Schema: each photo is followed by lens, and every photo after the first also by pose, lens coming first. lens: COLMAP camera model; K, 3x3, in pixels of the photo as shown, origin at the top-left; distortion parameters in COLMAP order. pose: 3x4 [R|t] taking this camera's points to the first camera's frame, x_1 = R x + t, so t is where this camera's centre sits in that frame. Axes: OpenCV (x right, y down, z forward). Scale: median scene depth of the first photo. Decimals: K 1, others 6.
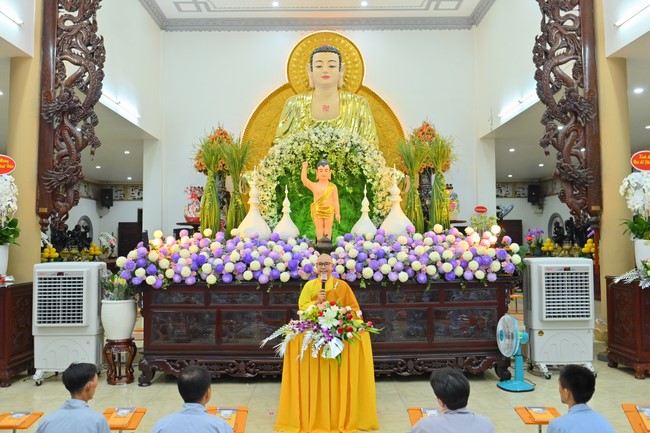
lens RADIAL K [[545.9, 0, 329.6], [0, 545.9, 210.7], [0, 0, 1]] dist [-0.008727, -0.020811]
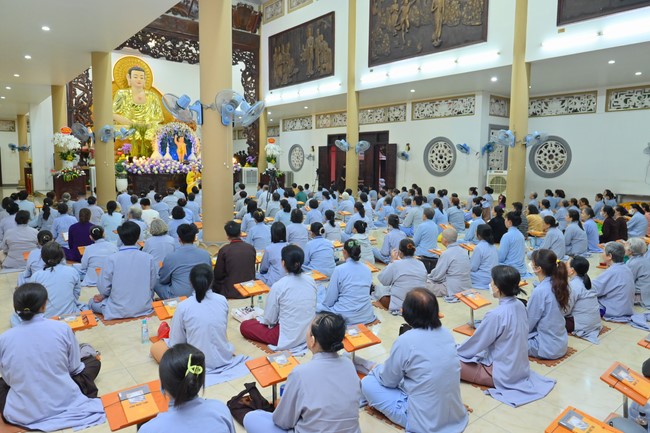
lens RADIAL K [[437.8, 0, 324.2], [0, 437.8, 215.9], [0, 0, 1]] dist [-0.003072, -0.019404]
pose [[0.790160, -0.054099, 0.610508, -0.941012], [-0.051393, 0.986741, 0.153954, -0.065030], [-0.610742, -0.153024, 0.776903, -1.549043]]
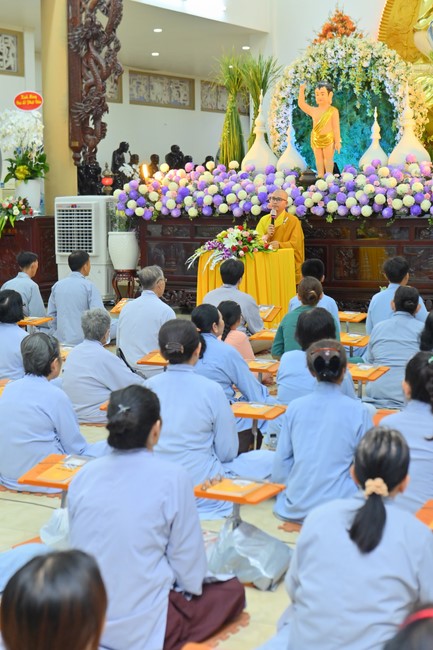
lens RADIAL K [[1233.7, 0, 214.4], [0, 1233.7, 325.2], [0, 0, 1]] dist [0.024619, 0.000000]
pose [[0.860223, 0.055887, -0.506847, 0.895756], [0.028914, 0.987031, 0.157906, -0.024664], [0.509098, -0.150489, 0.847450, -0.861832]]
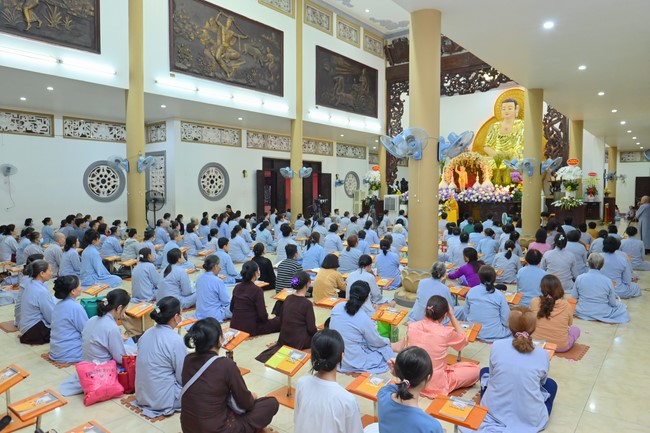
lens RADIAL K [[437.8, 0, 330.8], [0, 437.8, 211.6], [0, 0, 1]] dist [-0.003072, -0.019404]
pose [[0.777799, 0.040393, -0.627214, 1.033442], [0.026450, 0.994945, 0.096876, -0.087726], [0.627956, -0.091940, 0.772799, -1.524232]]
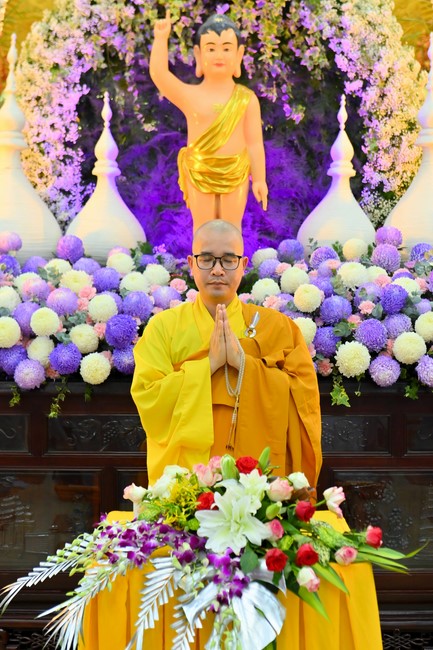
lens RADIAL K [[1227.6, 0, 215.6], [0, 1227.6, 322.8], [0, 0, 1]] dist [0.029258, 0.000000]
pose [[0.999890, 0.011280, -0.009682, -0.003976], [-0.010373, 0.995967, 0.089122, 0.026234], [0.010648, -0.089011, 0.995974, 0.251487]]
